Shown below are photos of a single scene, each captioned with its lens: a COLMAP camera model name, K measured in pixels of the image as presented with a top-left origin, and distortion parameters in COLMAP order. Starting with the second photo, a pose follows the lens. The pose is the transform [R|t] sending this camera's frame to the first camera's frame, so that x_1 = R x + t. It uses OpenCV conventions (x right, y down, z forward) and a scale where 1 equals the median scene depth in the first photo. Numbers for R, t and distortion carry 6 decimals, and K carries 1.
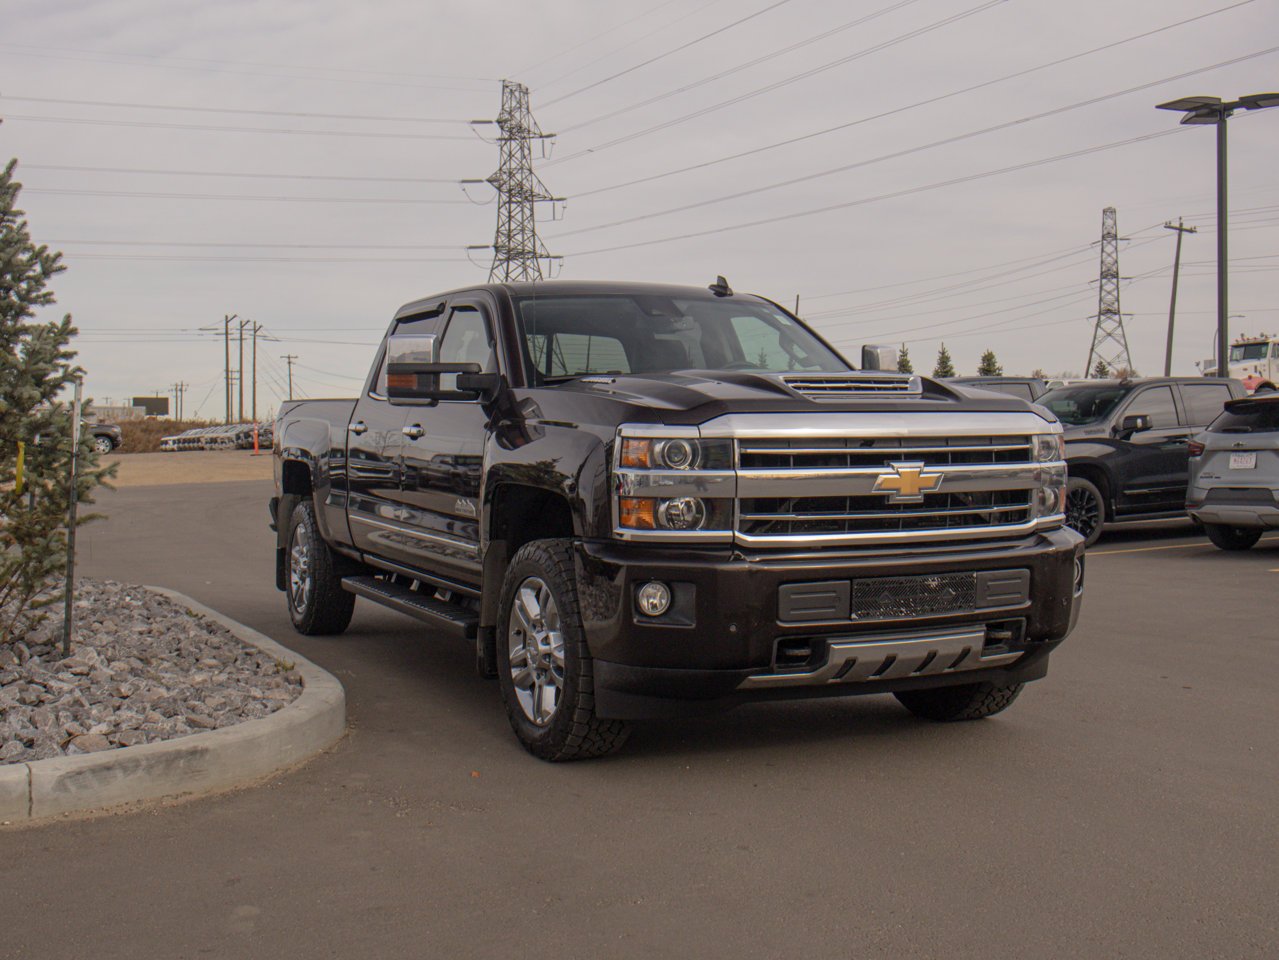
lens RADIAL K [[1452.6, 0, 618.7], [0, 1452.6, 479.0], [0, 0, 1]] dist [0.001869, -0.012363]
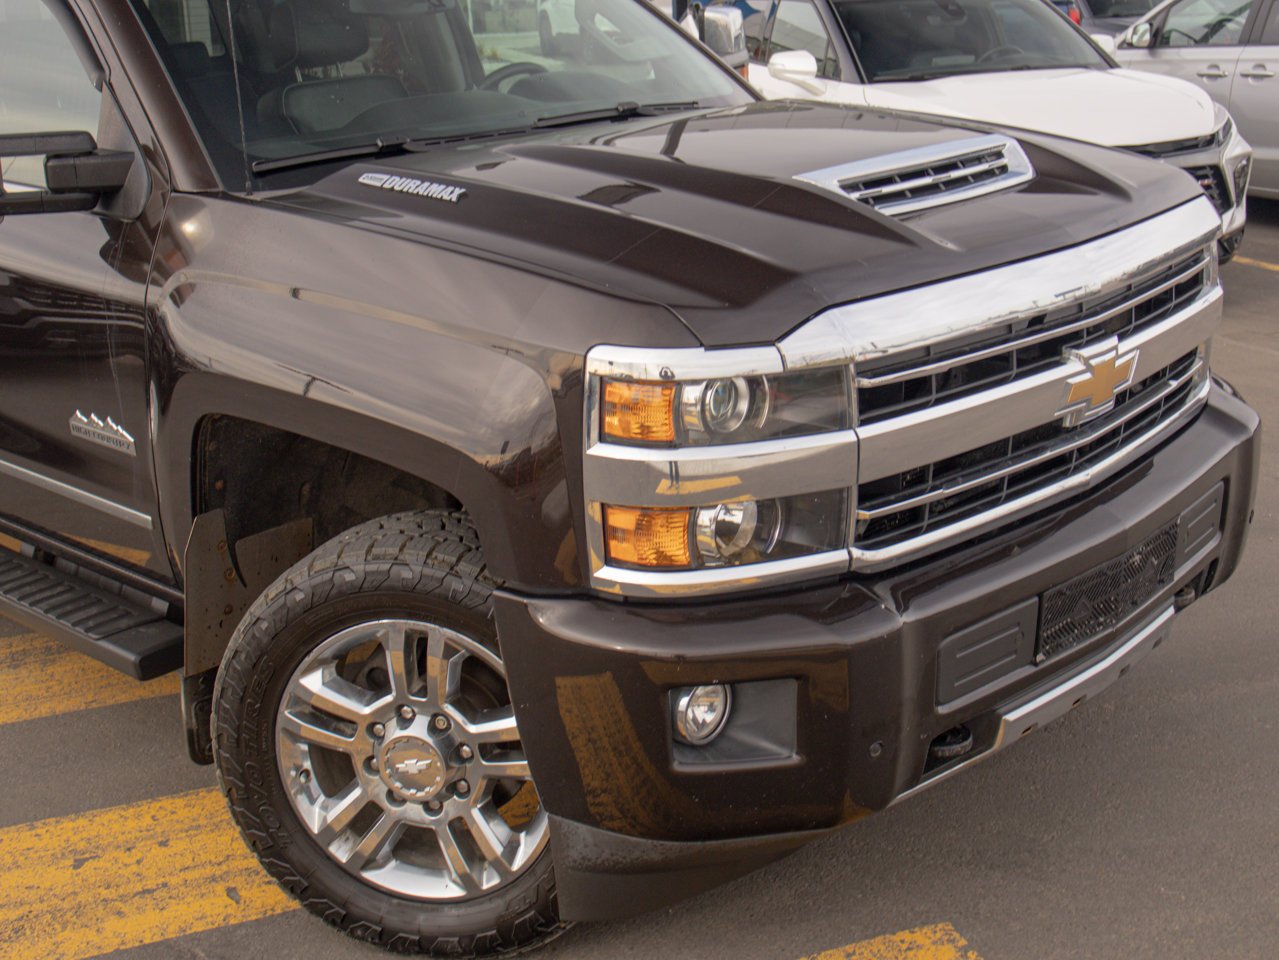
lens RADIAL K [[1727.4, 0, 641.4], [0, 1727.4, 422.0], [0, 0, 1]] dist [-0.005512, 0.045379]
pose [[0.925029, -0.138333, 0.353815, -0.176566], [0.051163, 0.968225, 0.244790, -0.144681], [-0.376435, -0.208335, 0.902714, 0.498838]]
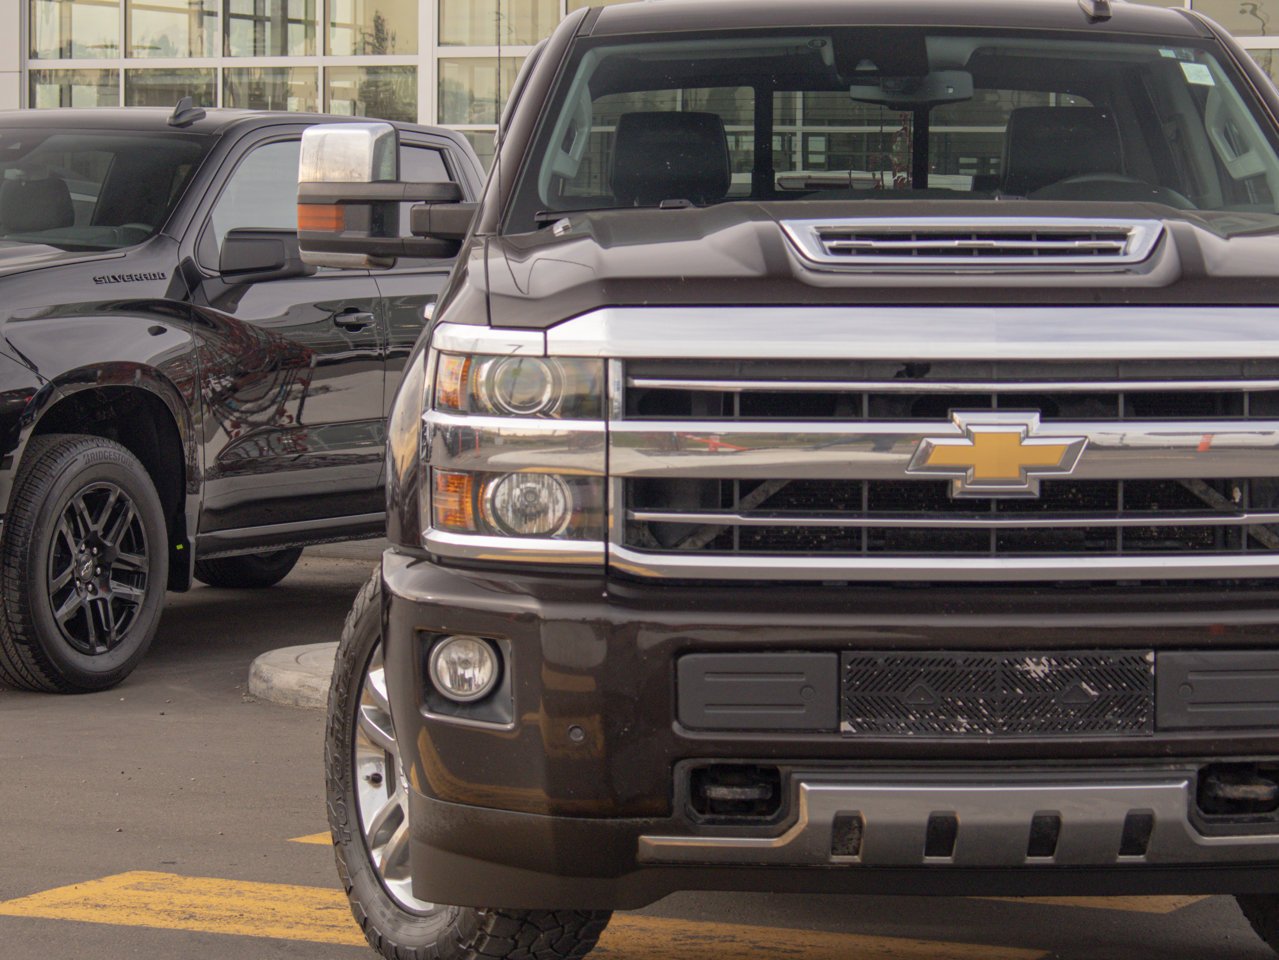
lens RADIAL K [[3765.6, 0, 639.5], [0, 3765.6, 480.0], [0, 0, 1]] dist [0.001238, 0.674981]
pose [[0.914740, 0.033236, -0.402674, 0.592413], [-0.021492, 0.999203, 0.033651, -0.028770], [0.403471, -0.022128, 0.914725, -0.177711]]
